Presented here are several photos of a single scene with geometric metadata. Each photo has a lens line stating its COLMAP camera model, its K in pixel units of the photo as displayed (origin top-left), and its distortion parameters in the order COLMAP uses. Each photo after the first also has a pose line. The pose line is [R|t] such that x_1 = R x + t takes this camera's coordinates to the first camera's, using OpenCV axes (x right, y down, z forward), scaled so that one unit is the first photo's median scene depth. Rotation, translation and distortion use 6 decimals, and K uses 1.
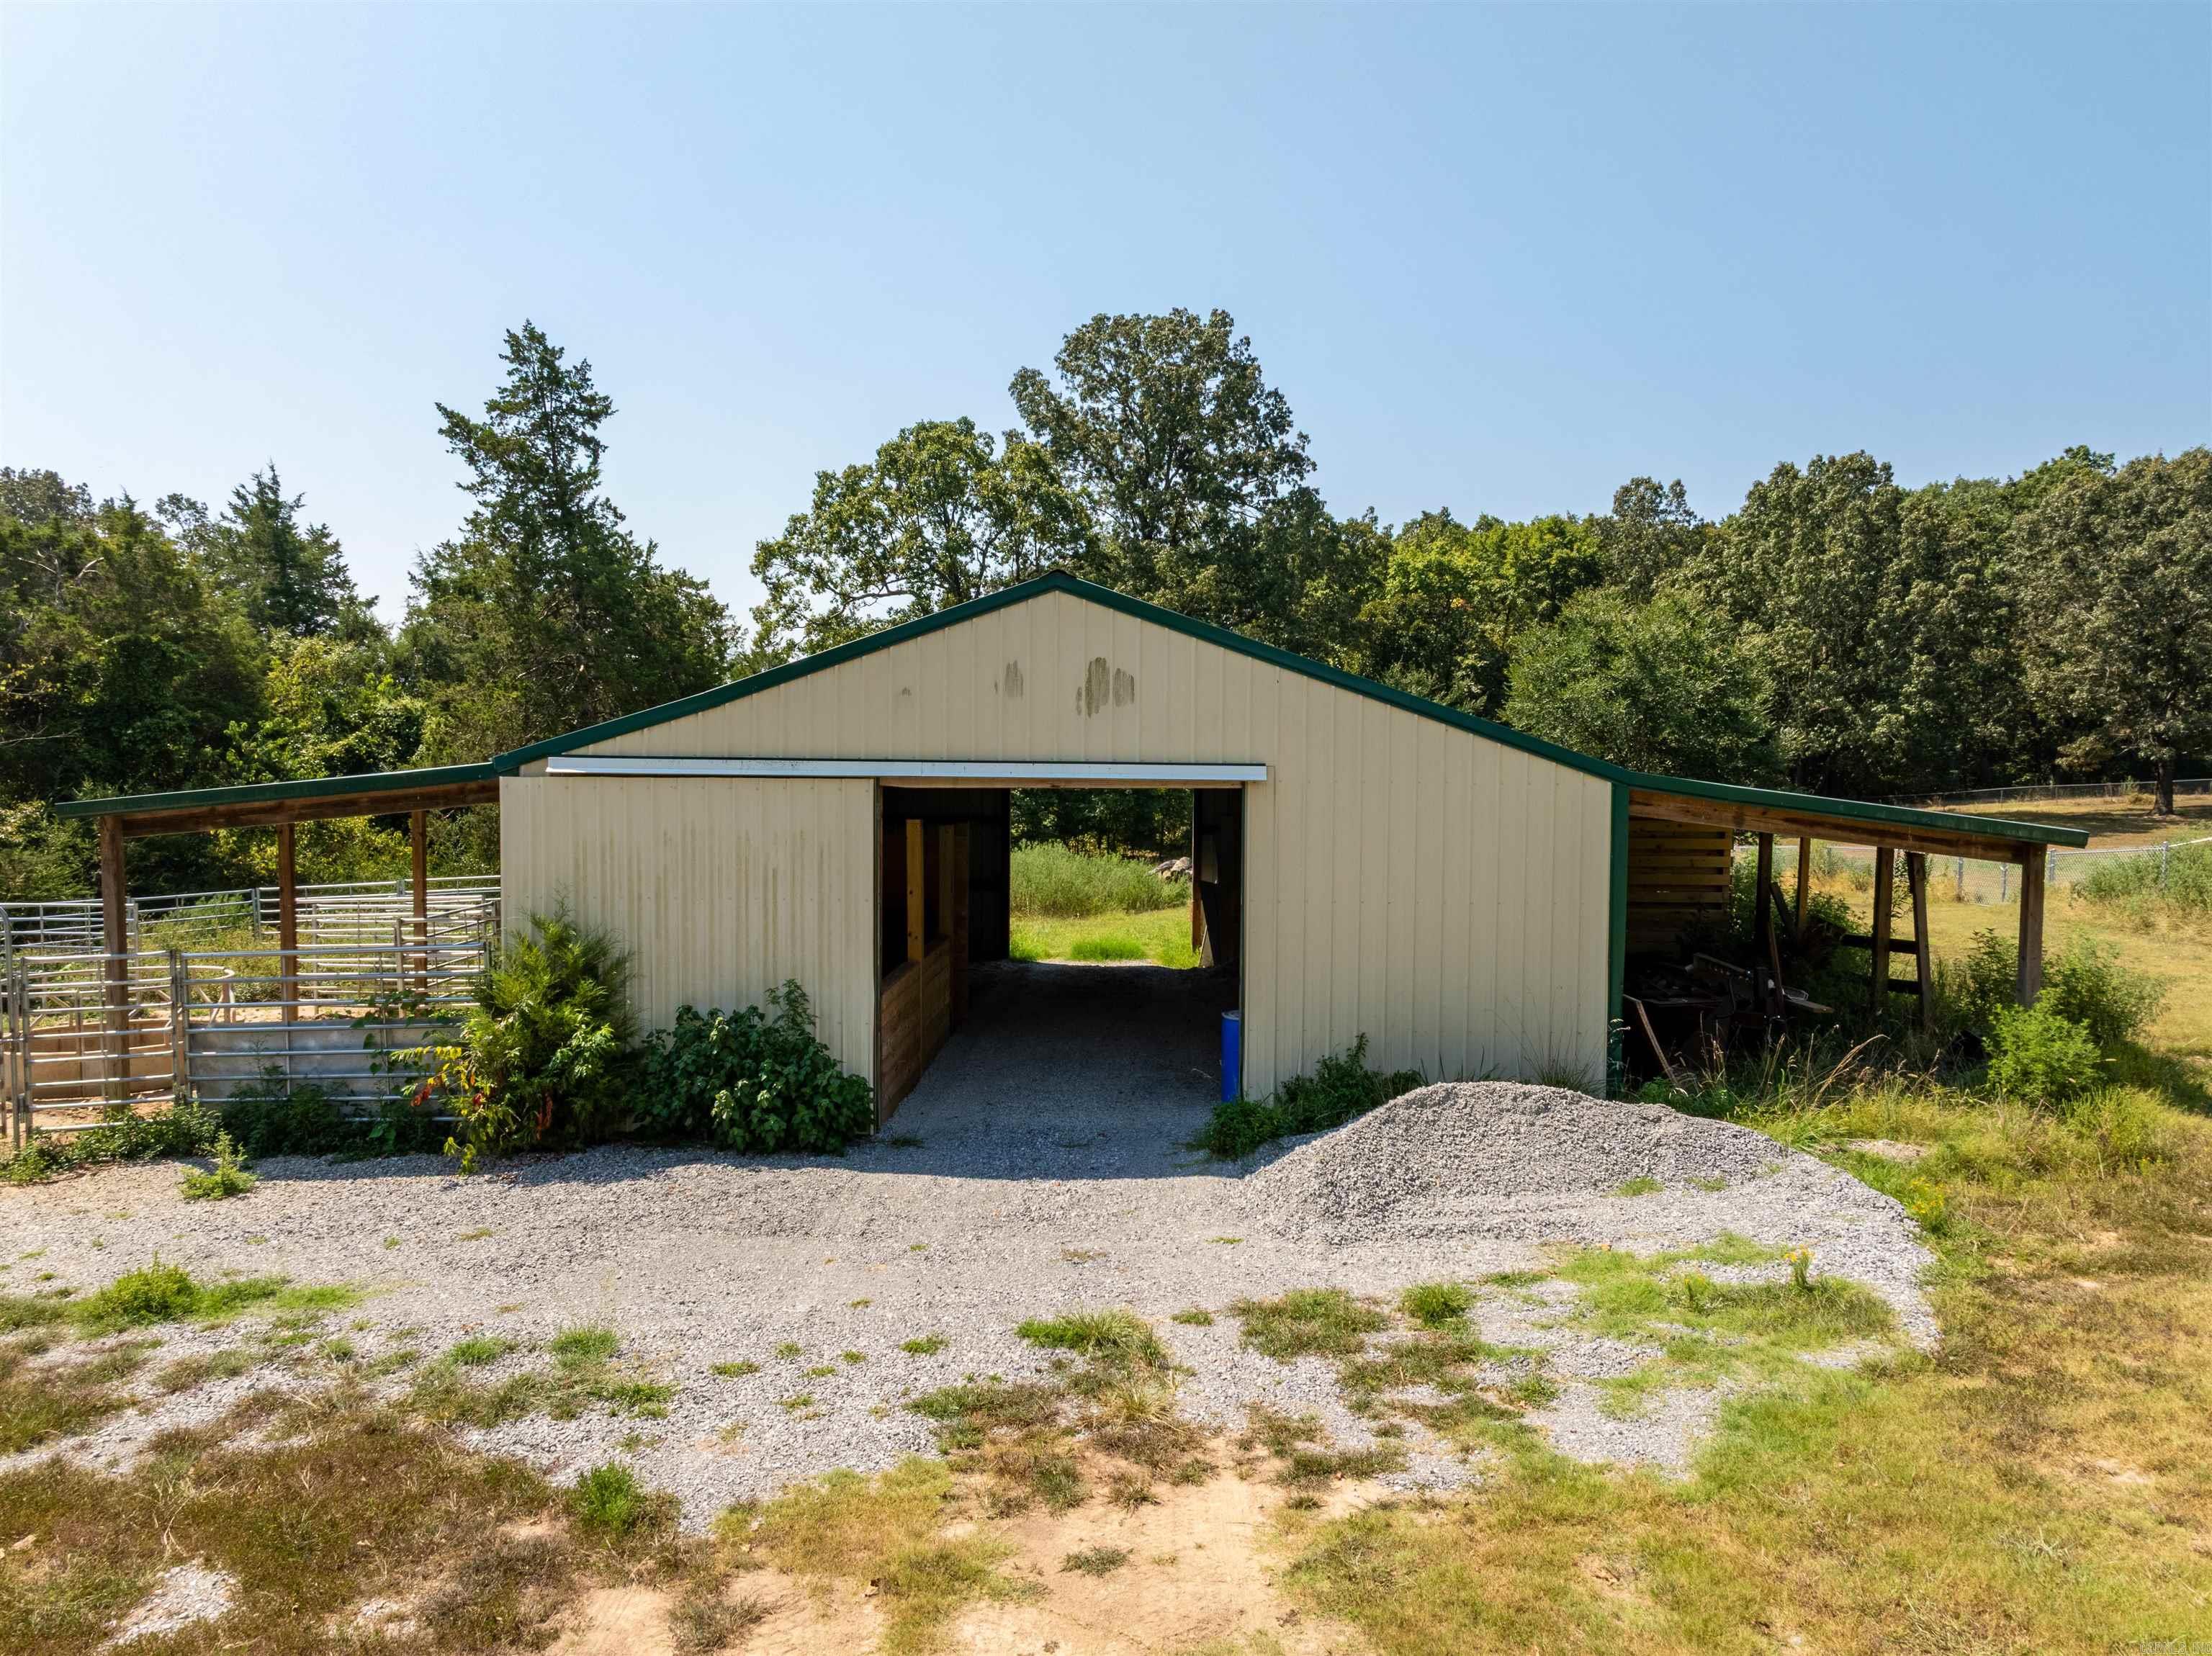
lens RADIAL K [[1566.7, 0, 1123.5], [0, 1566.7, 825.4], [0, 0, 1]] dist [-0.003467, -0.001013]
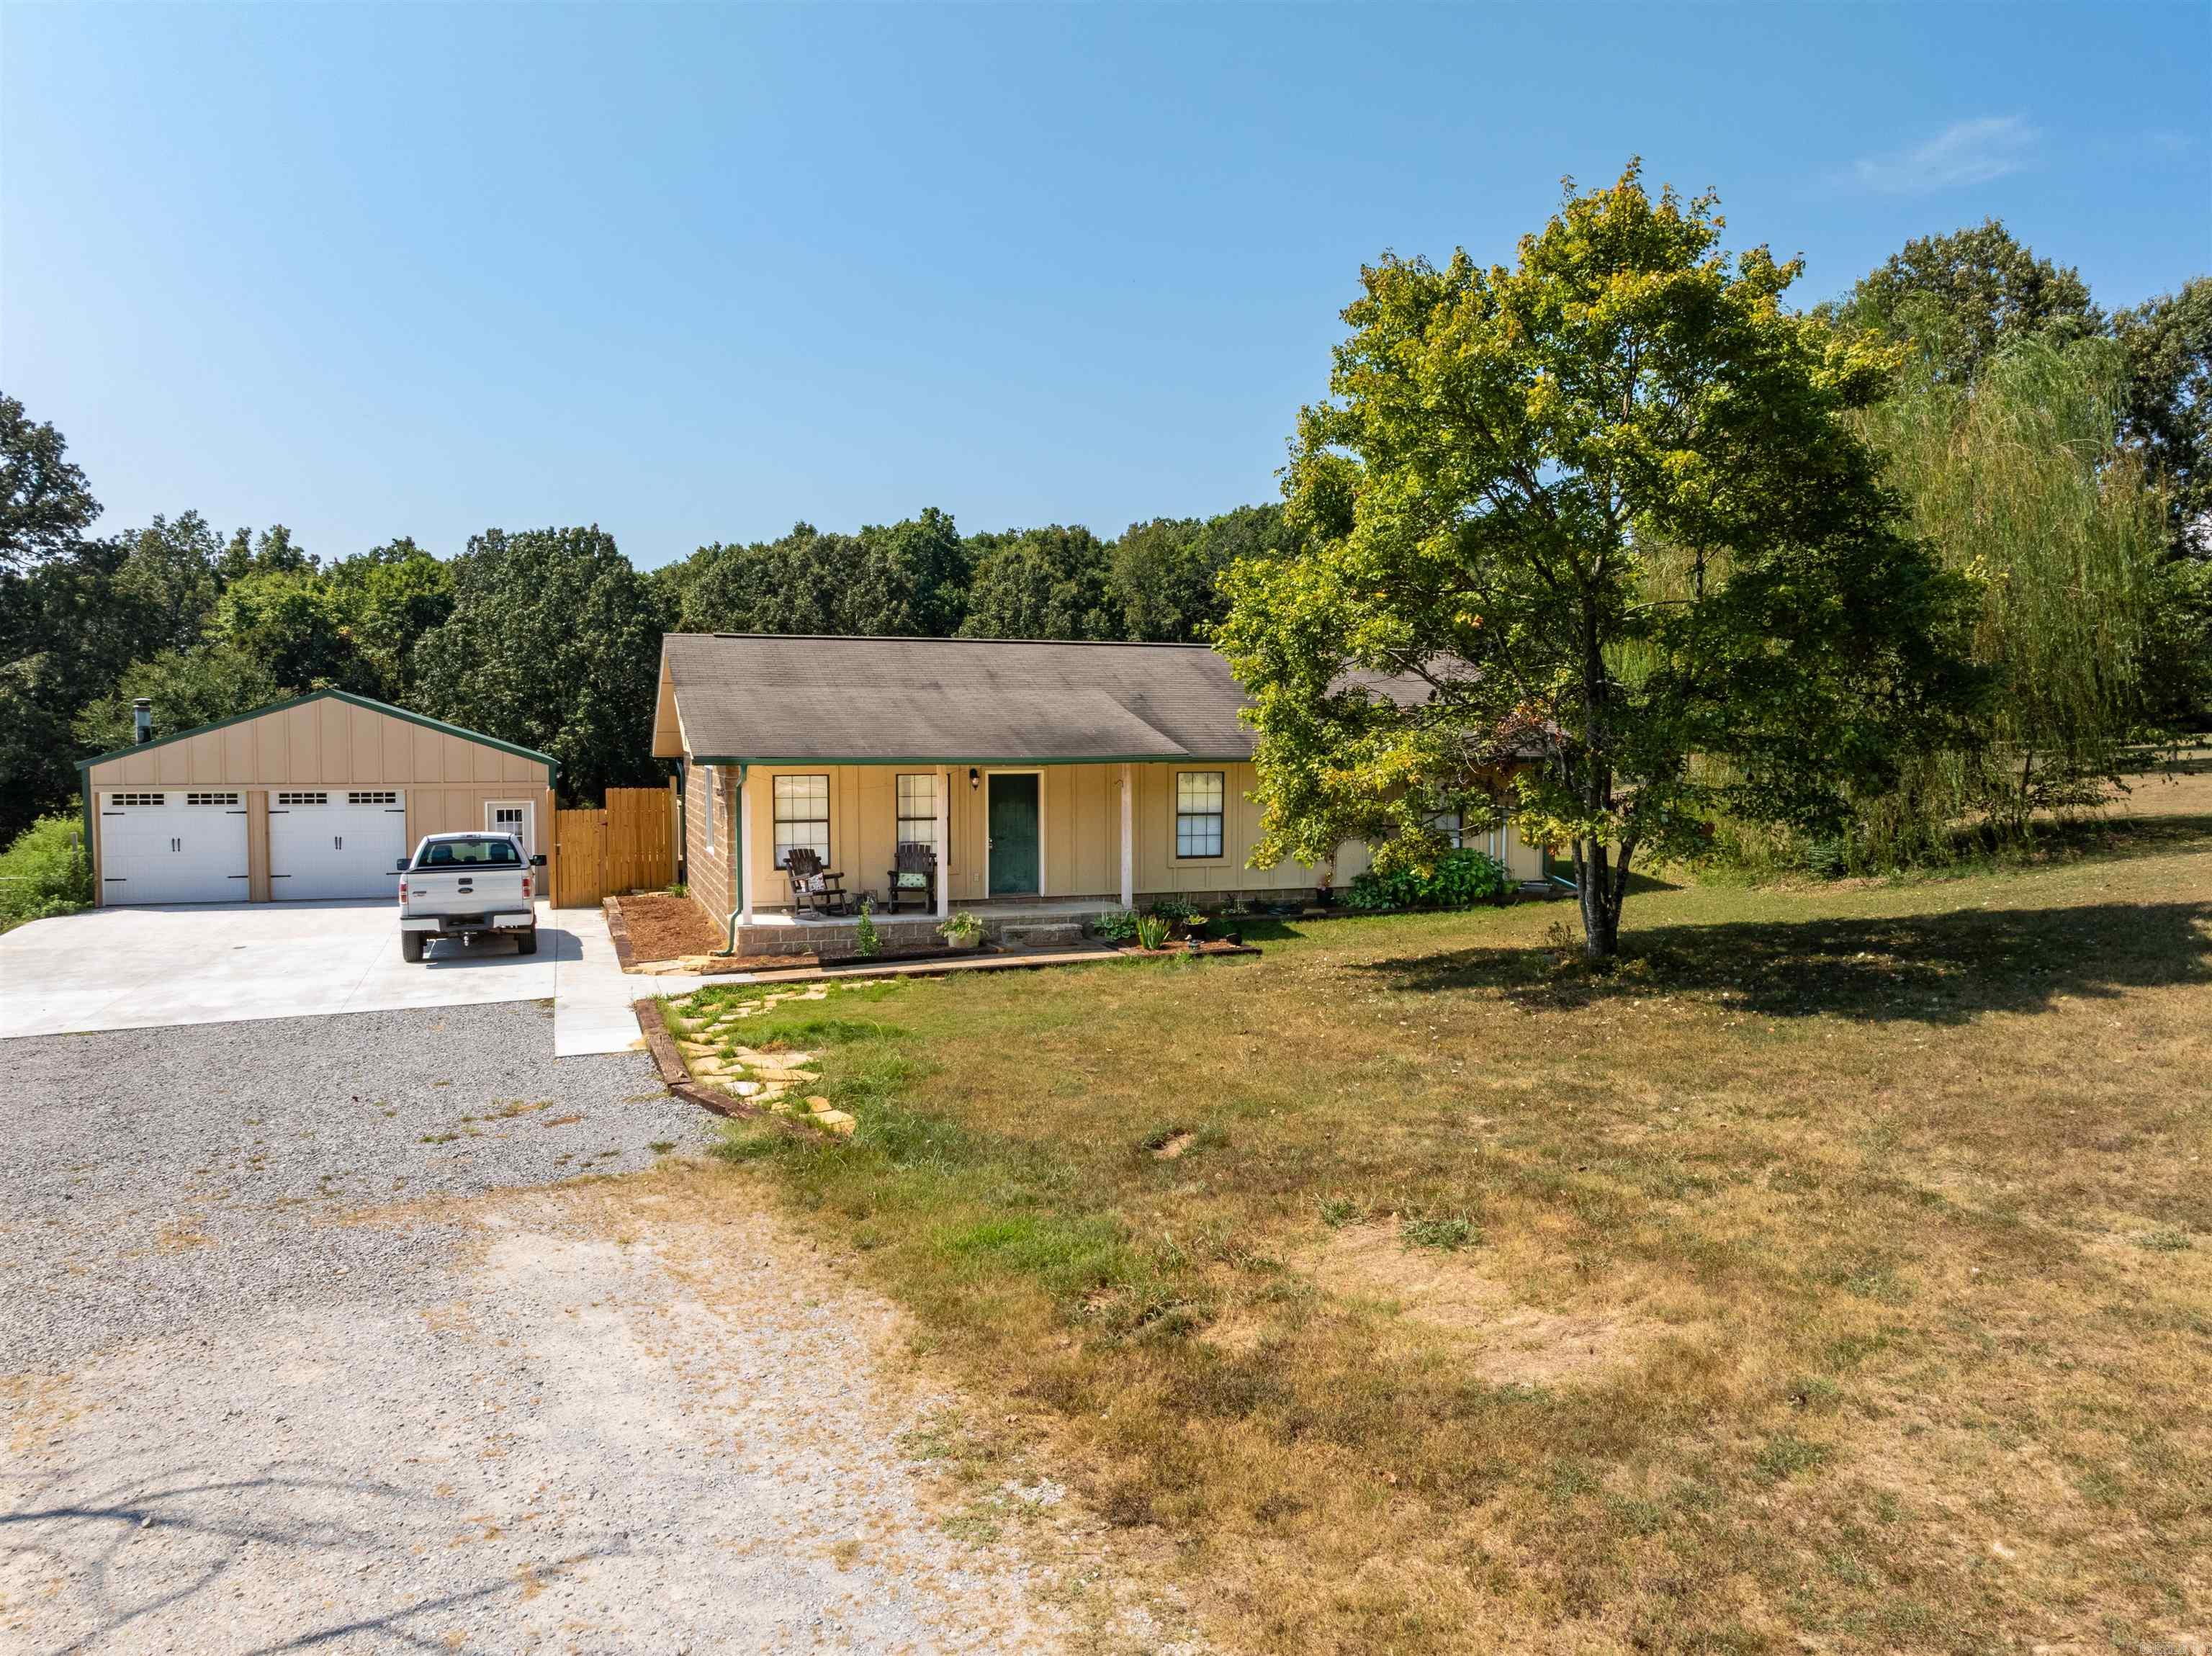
lens RADIAL K [[1561.8, 0, 1107.6], [0, 1561.8, 802.8], [0, 0, 1]] dist [-0.029337, 0.008940]
pose [[0.933604, -0.020857, 0.357699, 0.442300], [0.021658, 0.999764, 0.001767, -0.006780], [-0.357651, 0.006097, 0.933835, -0.356124]]
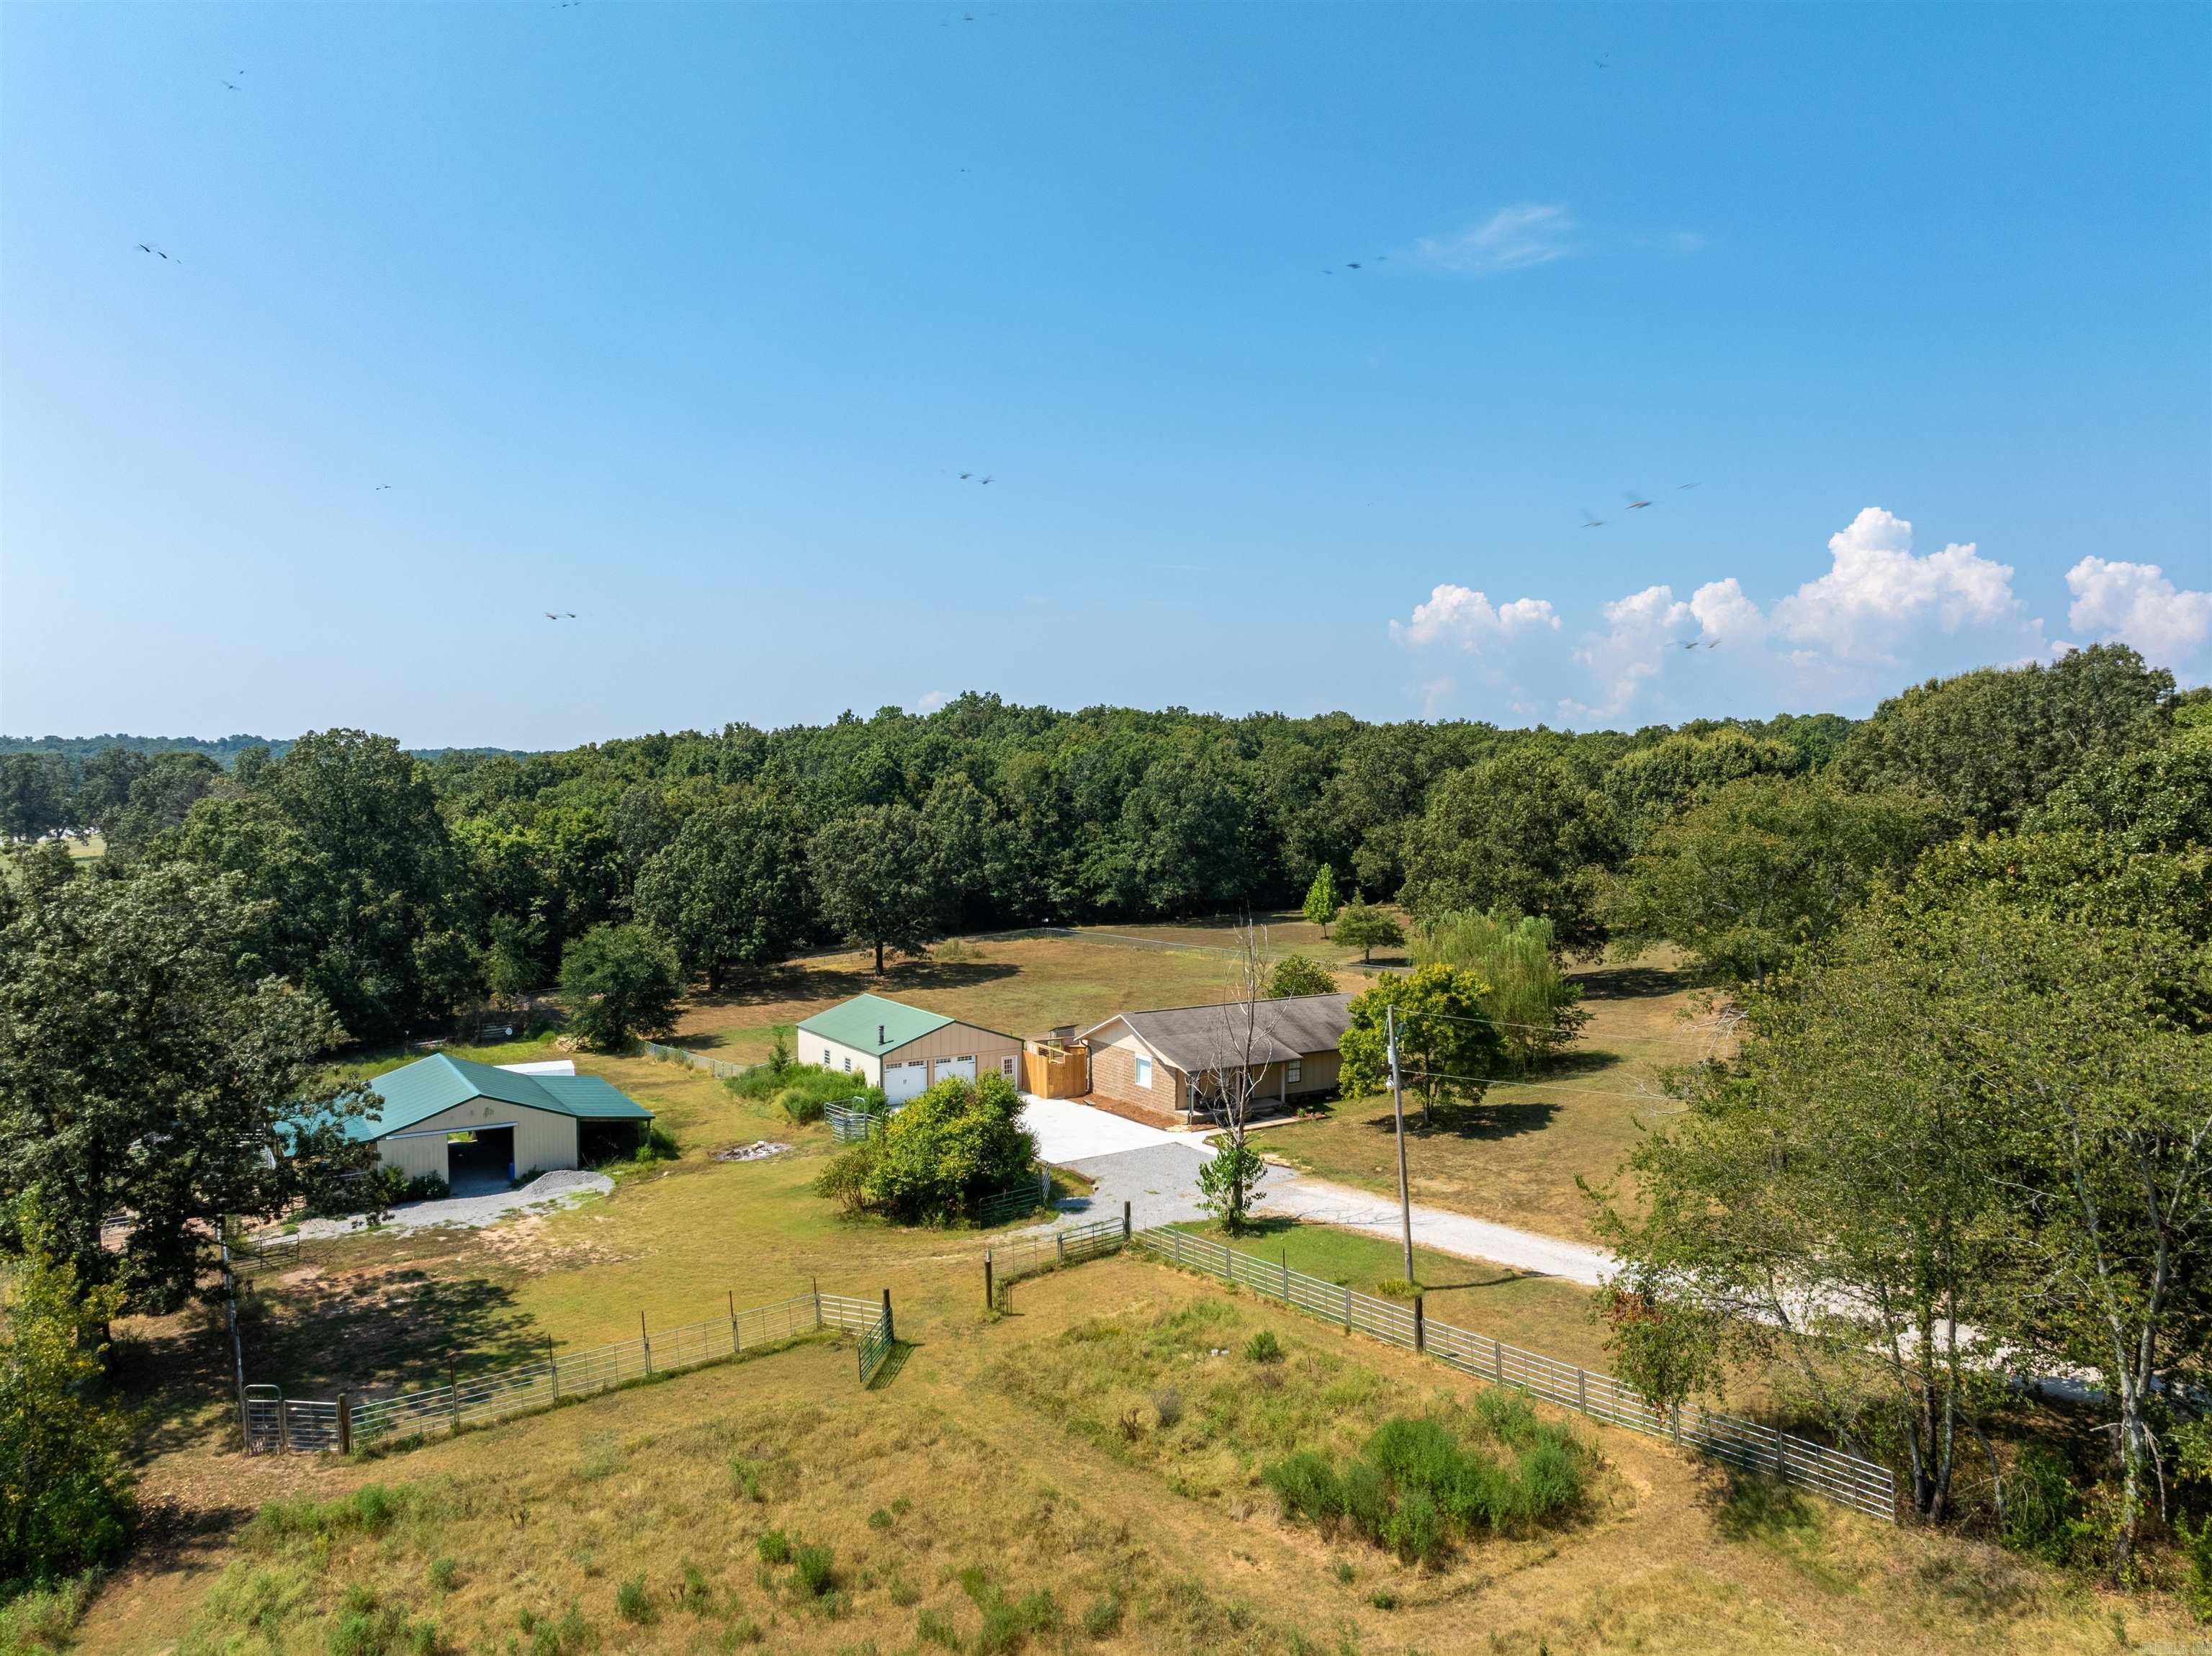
lens RADIAL K [[1543.8, 0, 1110.8], [0, 1543.8, 807.3], [0, 0, 1]] dist [-0.009240, -0.042266]
pose [[0.836086, -0.015911, 0.548367, -0.235539], [0.028001, 0.999514, -0.013692, -0.211663], [-0.547883, 0.026803, 0.836126, -1.002046]]
